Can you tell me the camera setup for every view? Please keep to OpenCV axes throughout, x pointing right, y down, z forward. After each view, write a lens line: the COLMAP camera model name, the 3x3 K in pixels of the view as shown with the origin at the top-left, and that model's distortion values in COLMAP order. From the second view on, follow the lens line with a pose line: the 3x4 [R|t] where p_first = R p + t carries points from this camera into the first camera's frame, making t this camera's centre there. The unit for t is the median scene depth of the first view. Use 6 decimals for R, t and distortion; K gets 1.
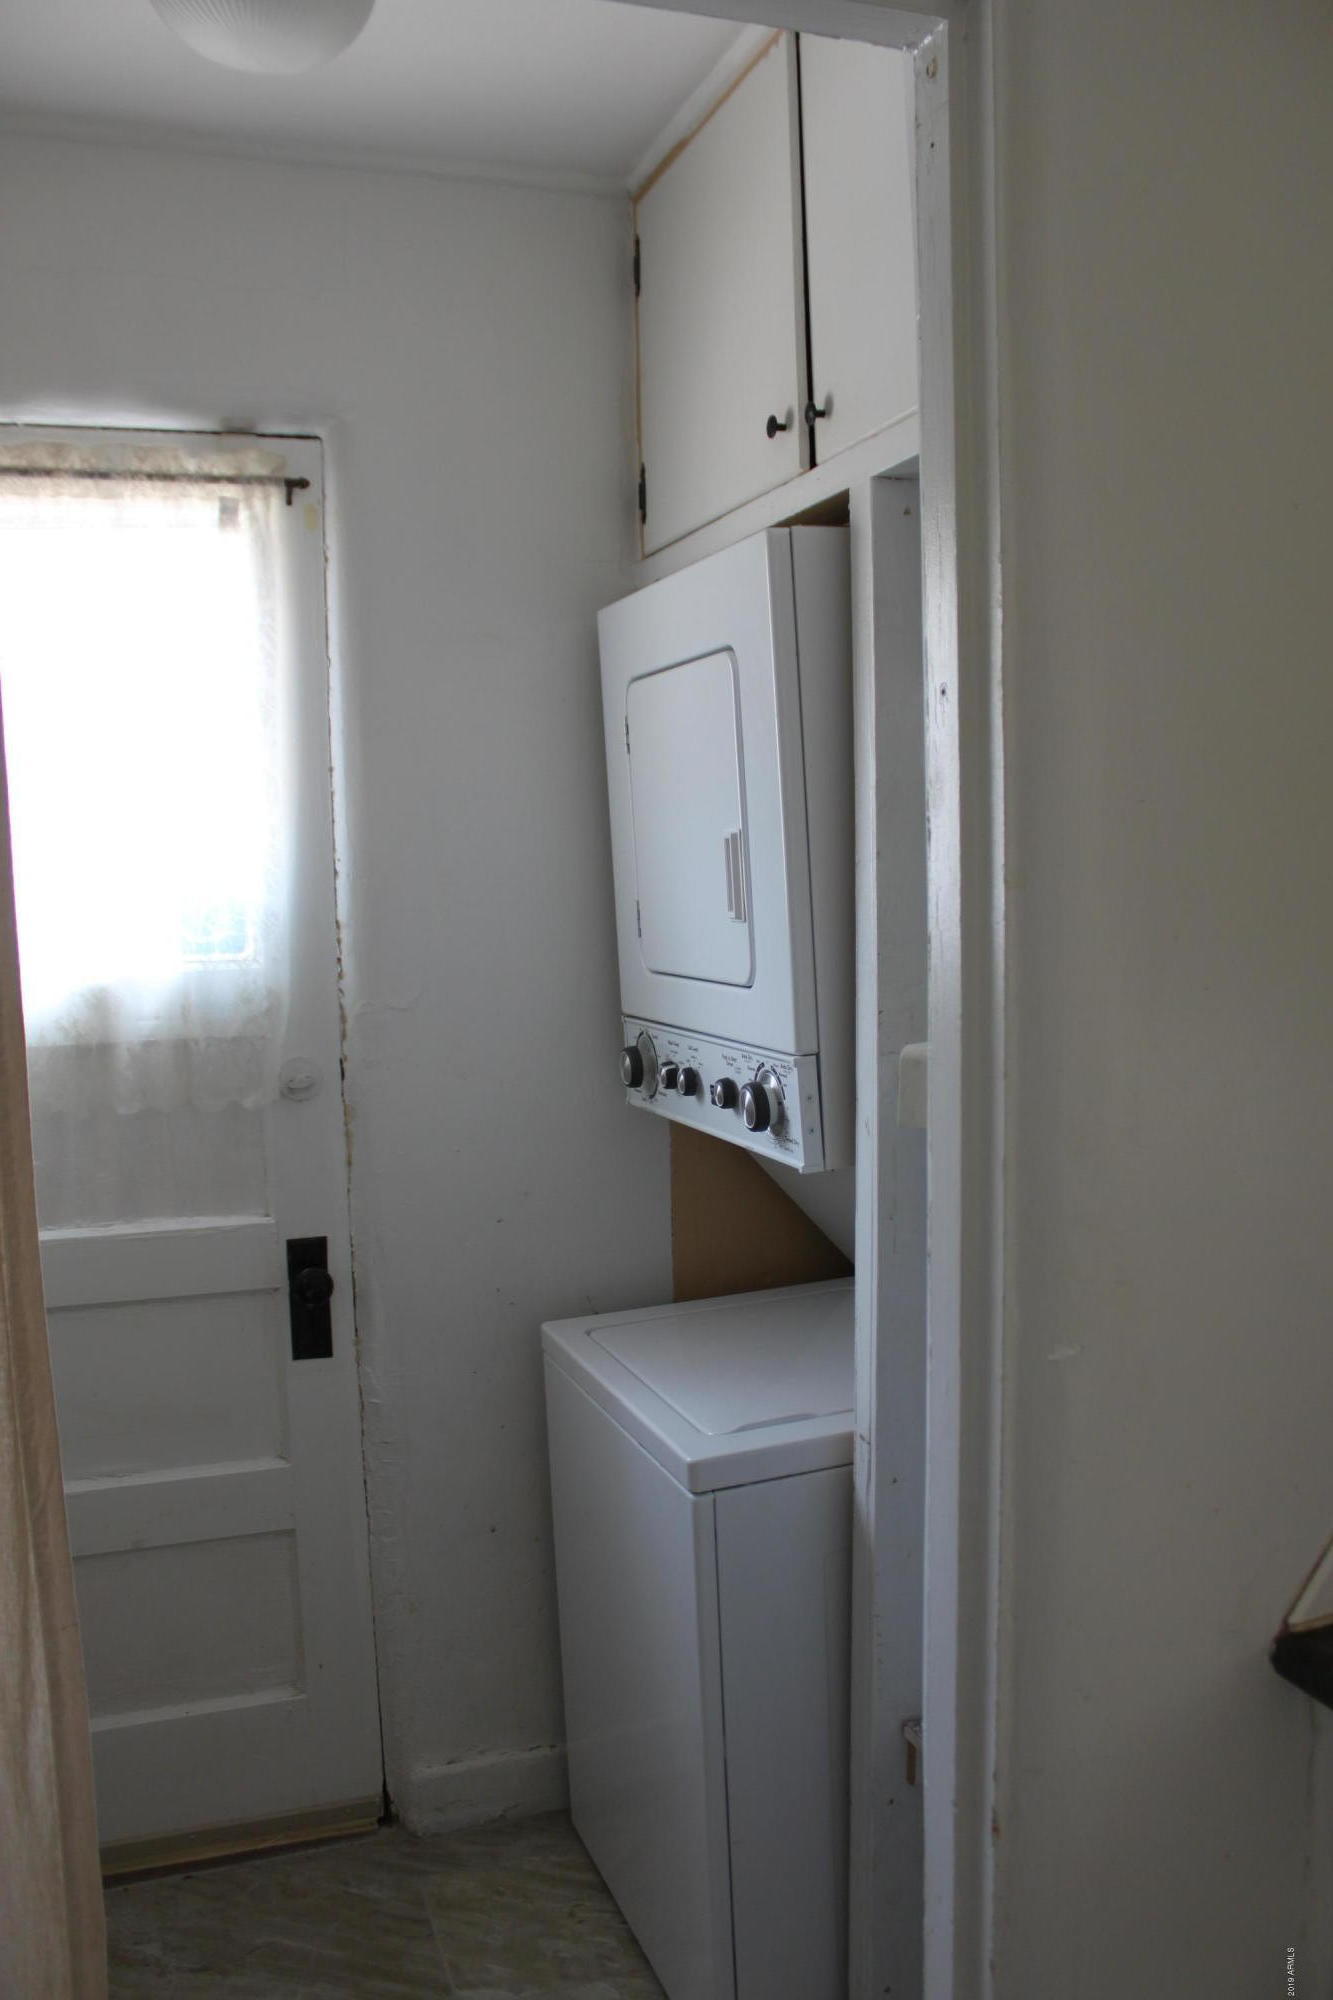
lens RADIAL K [[1655.8, 0, 666.5], [0, 1655.8, 1000.0], [0, 0, 1]] dist [-0.170745, 0.166182]
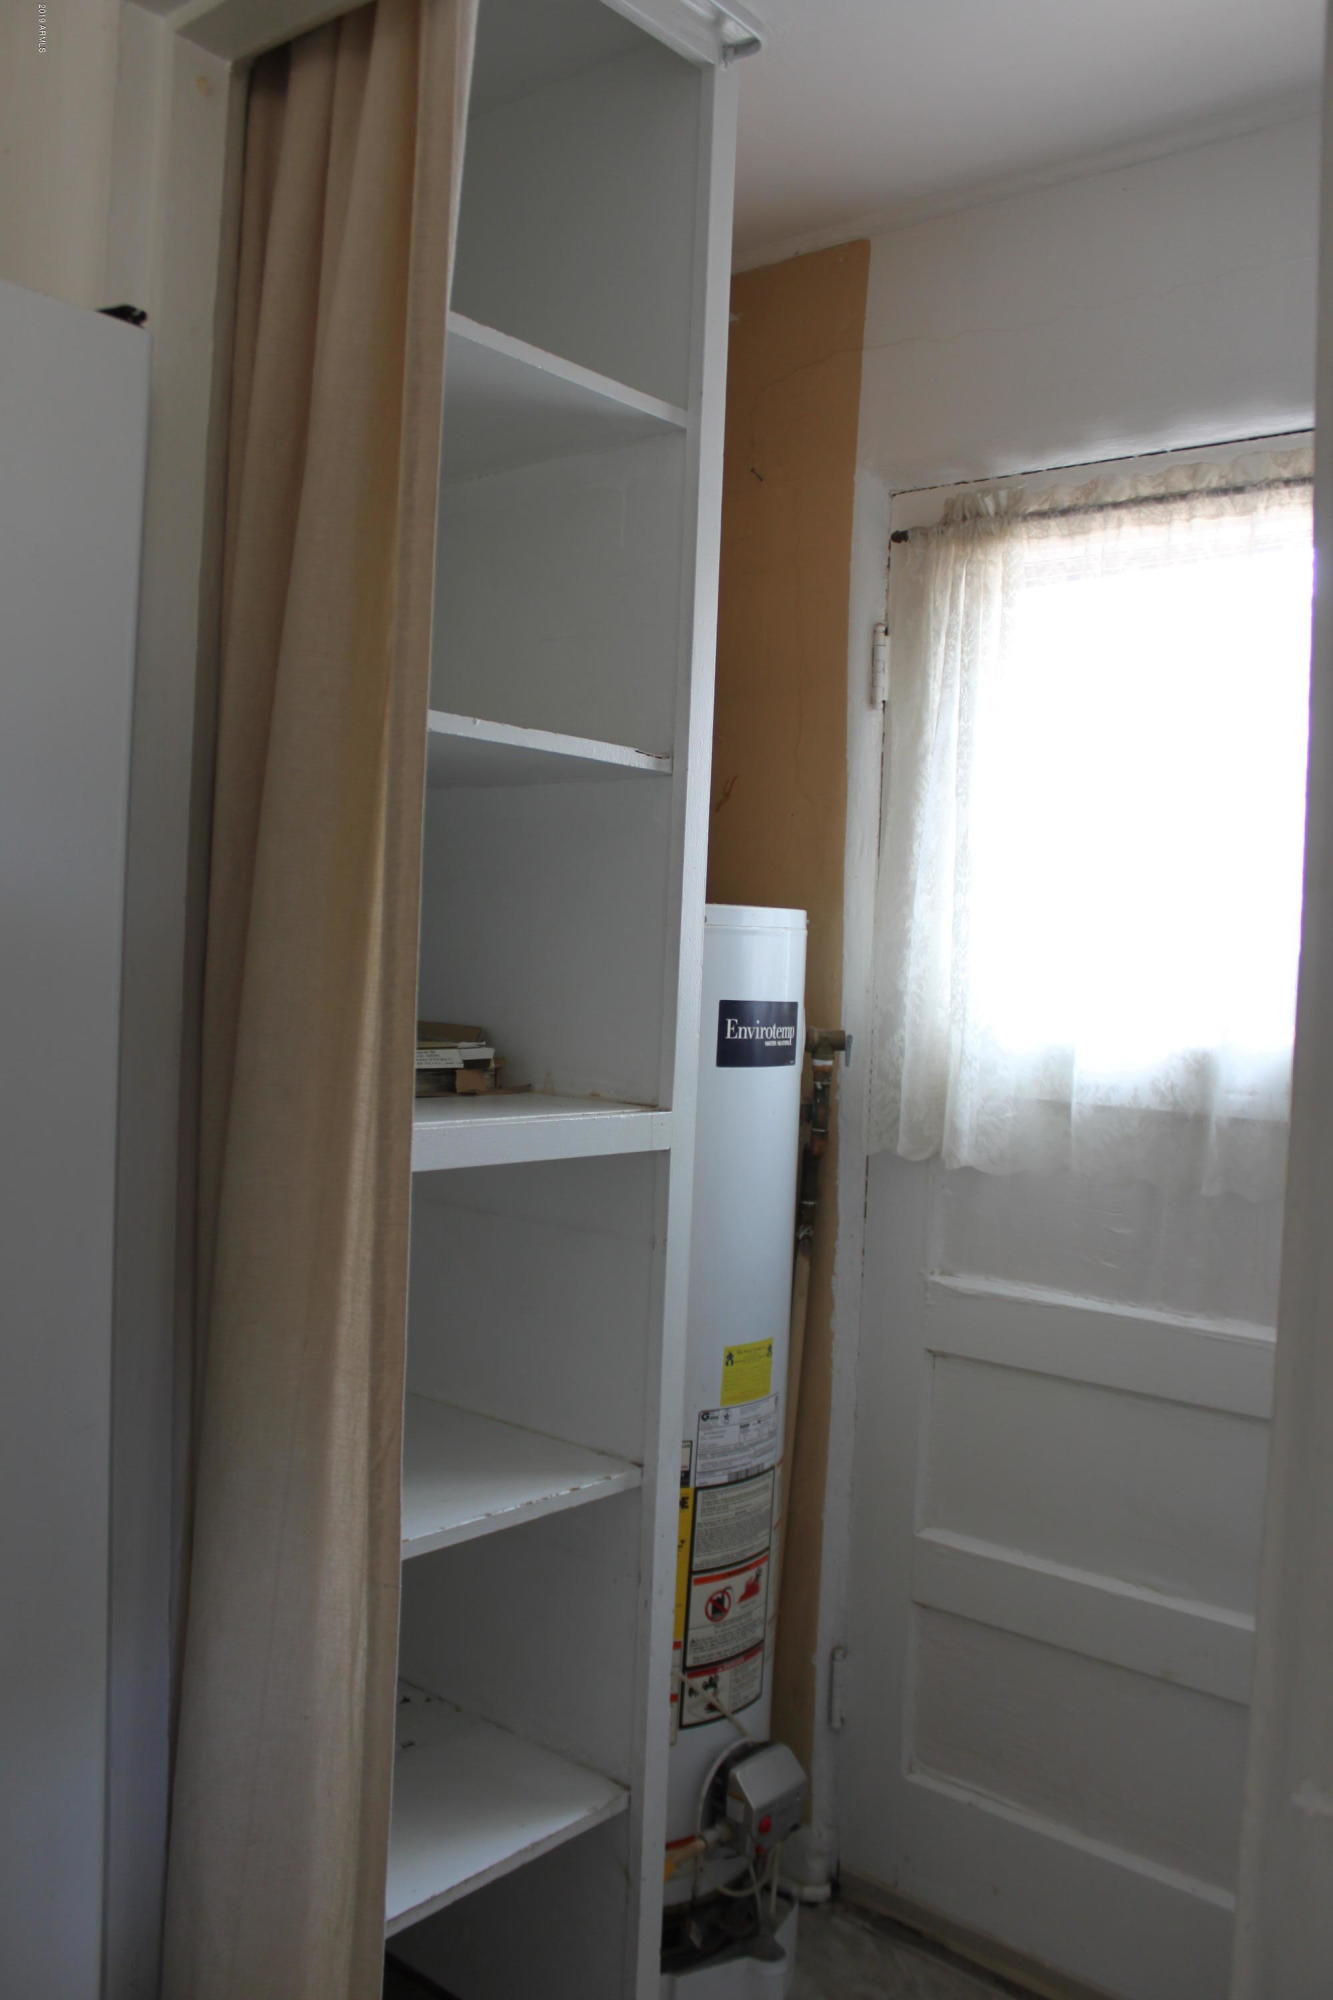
lens RADIAL K [[1655.8, 0, 666.5], [0, 1655.8, 1000.0], [0, 0, 1]] dist [-0.170745, 0.166182]
pose [[0.498686, 0.071049, -0.863866, 0.293958], [-0.126328, 0.991951, 0.008658, -0.006978], [0.857528, 0.104813, 0.503648, 0.294201]]
